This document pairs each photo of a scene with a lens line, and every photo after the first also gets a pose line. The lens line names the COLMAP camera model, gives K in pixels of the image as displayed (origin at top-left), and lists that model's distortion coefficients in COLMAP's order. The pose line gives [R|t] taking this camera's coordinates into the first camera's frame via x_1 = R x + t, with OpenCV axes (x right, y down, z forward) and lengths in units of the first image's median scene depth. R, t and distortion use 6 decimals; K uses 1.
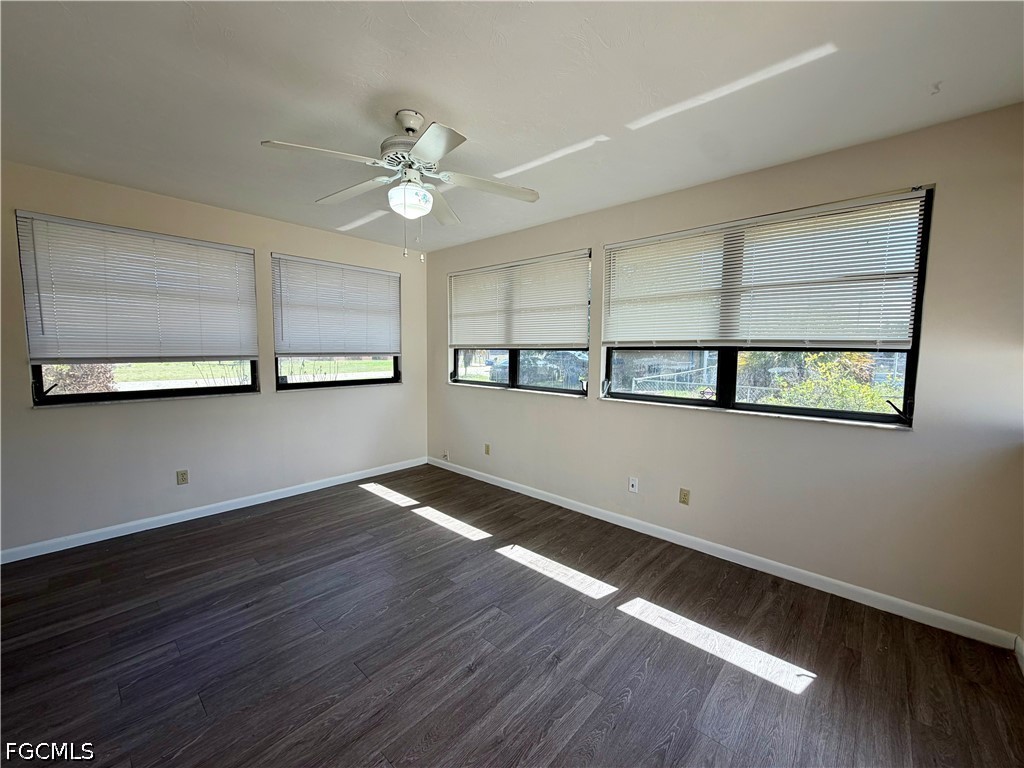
lens RADIAL K [[407.8, 0, 510.9], [0, 407.8, 386.9], [0, 0, 1]] dist [0.000114, 0.000078]
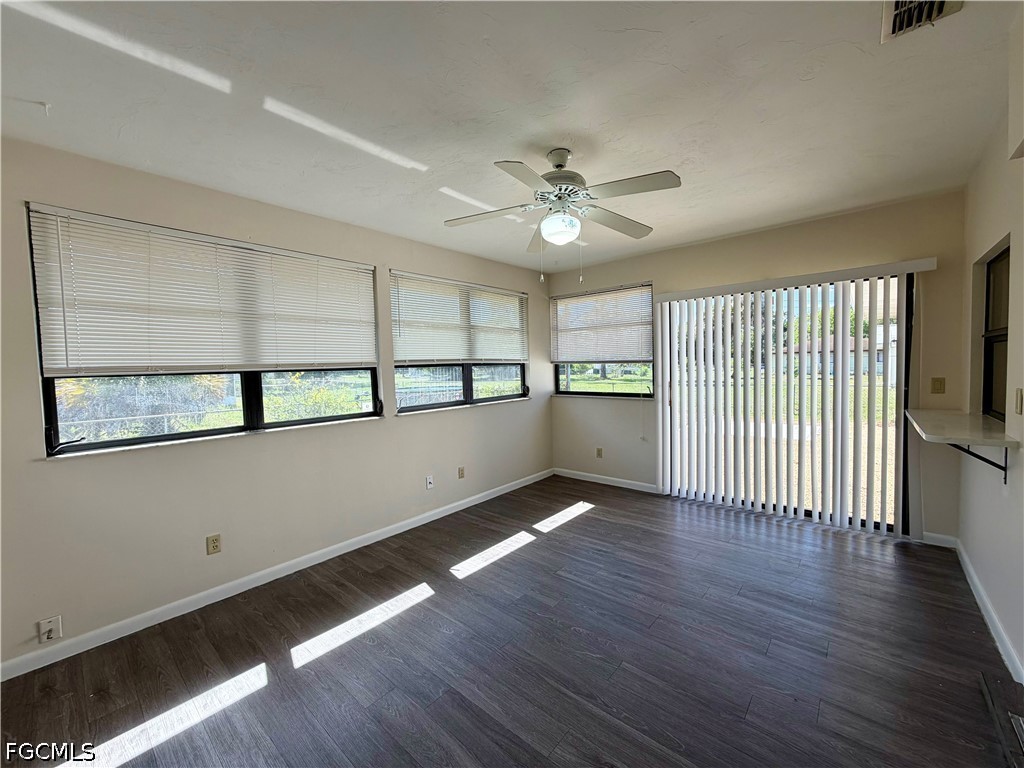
lens RADIAL K [[407.8, 0, 511.4], [0, 407.8, 387.2], [0, 0, 1]] dist [0.000114, 0.000078]
pose [[-0.020973, -0.059794, 0.997990, -0.860858], [0.118086, 0.991075, 0.061861, -0.074899], [-0.992782, 0.119146, -0.013725, 0.757551]]
